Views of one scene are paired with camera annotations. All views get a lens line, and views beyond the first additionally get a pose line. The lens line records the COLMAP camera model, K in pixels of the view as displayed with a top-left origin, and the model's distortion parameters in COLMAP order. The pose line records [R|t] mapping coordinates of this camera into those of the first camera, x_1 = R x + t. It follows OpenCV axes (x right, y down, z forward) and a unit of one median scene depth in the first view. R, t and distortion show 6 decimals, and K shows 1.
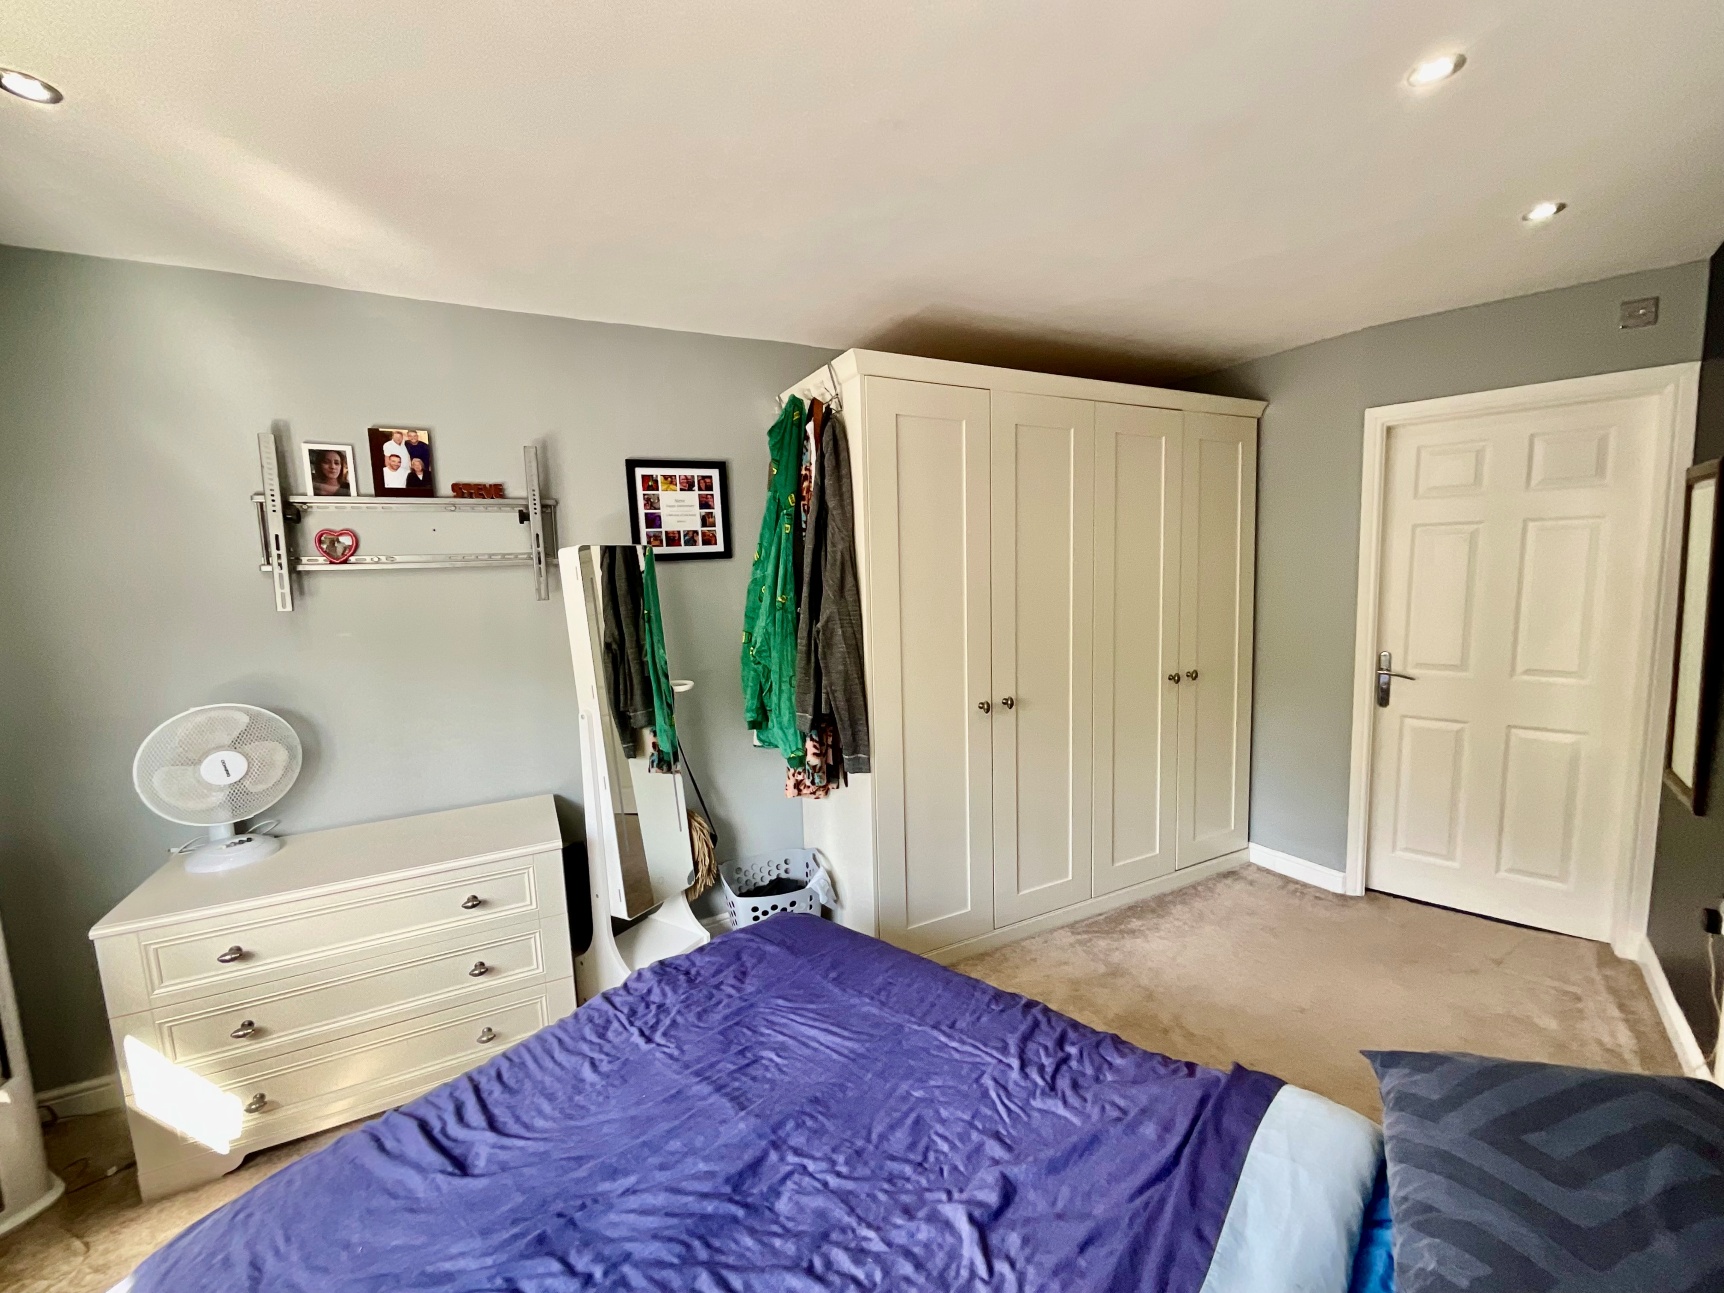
lens RADIAL K [[687.8, 0, 862.3], [0, 687.8, 645.6], [0, 0, 1]] dist [-0.001173, -0.000265]
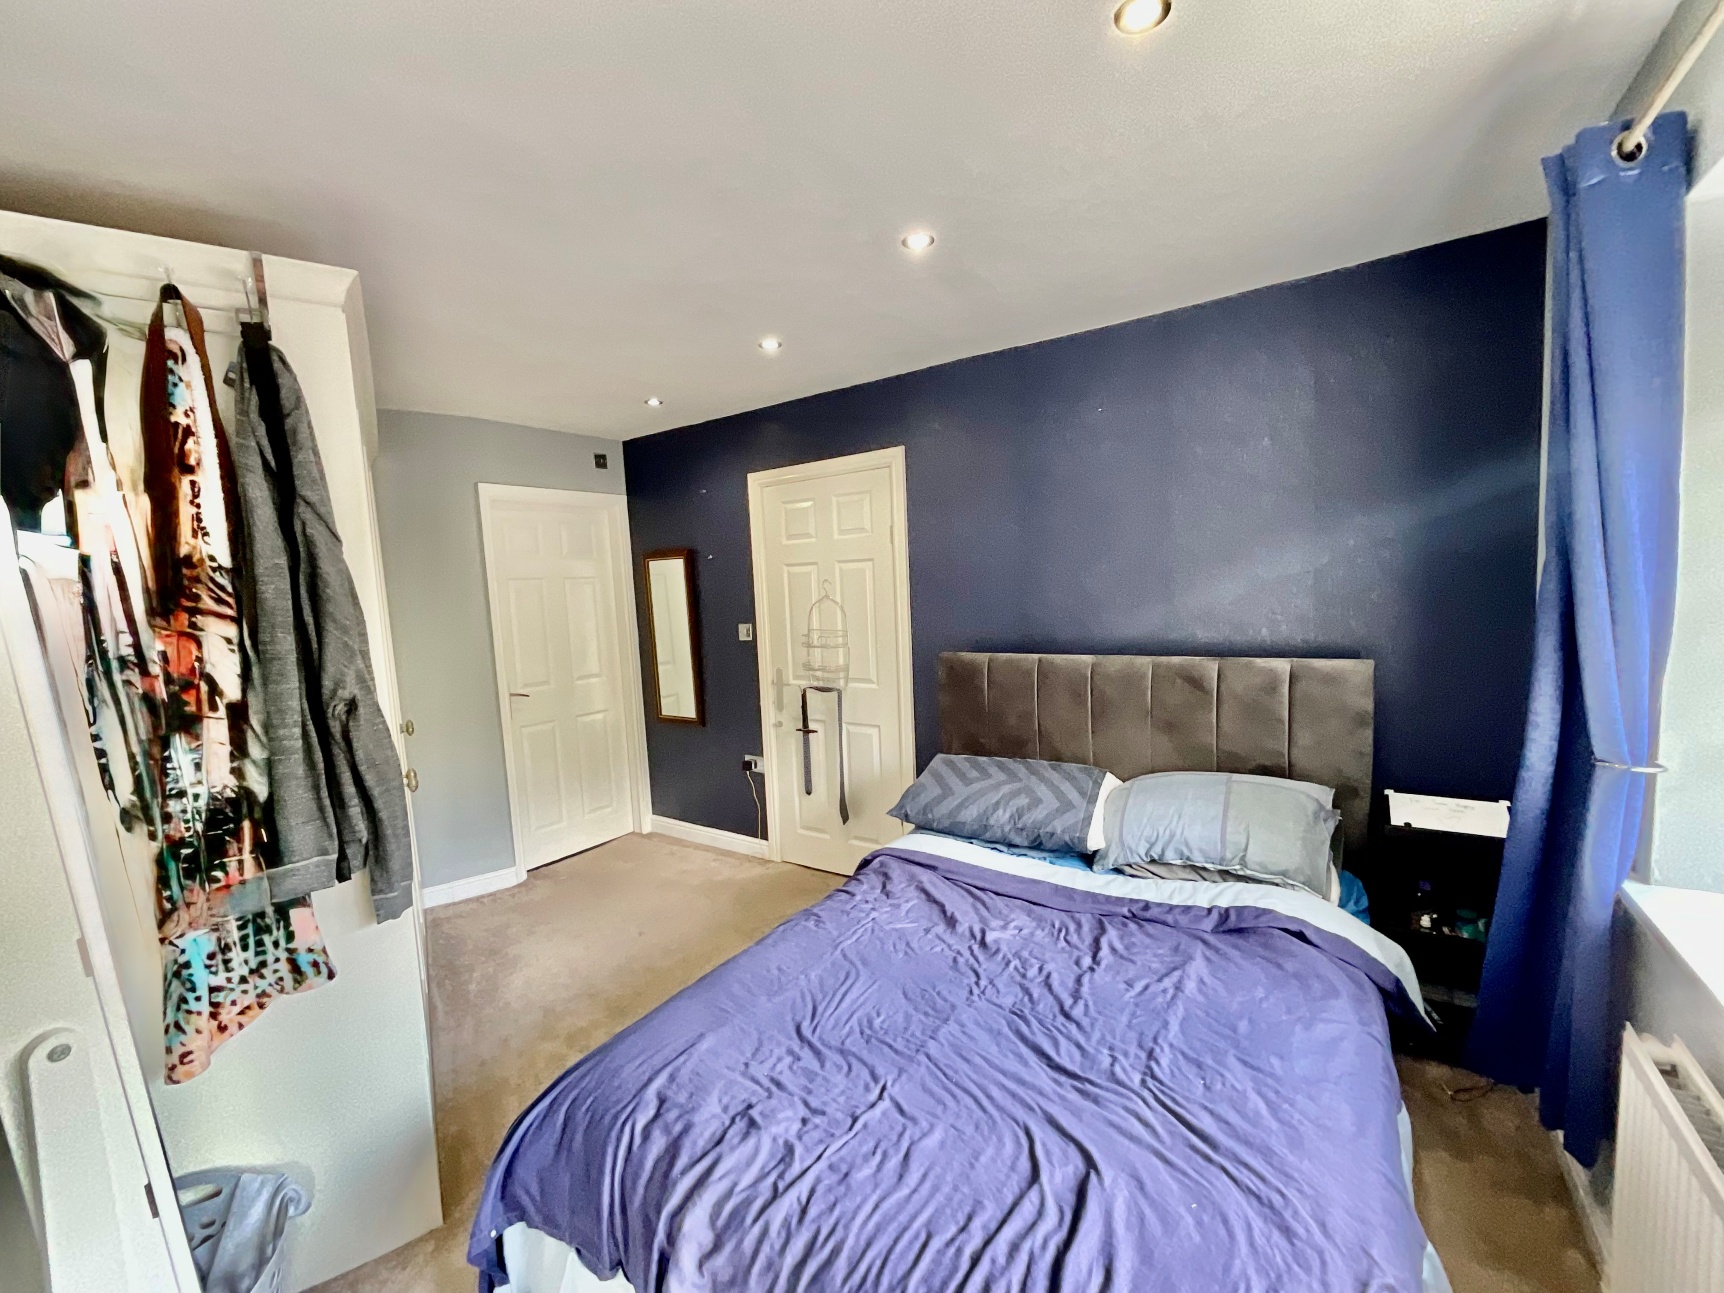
lens RADIAL K [[696.1, 0, 861.3], [0, 696.1, 650.6], [0, 0, 1]] dist [-0.001221, -0.000769]
pose [[-0.115446, -0.055129, 0.991783, -1.101471], [0.162015, 0.984043, 0.073557, -0.060296], [-0.980012, 0.169176, -0.104672, 0.964076]]
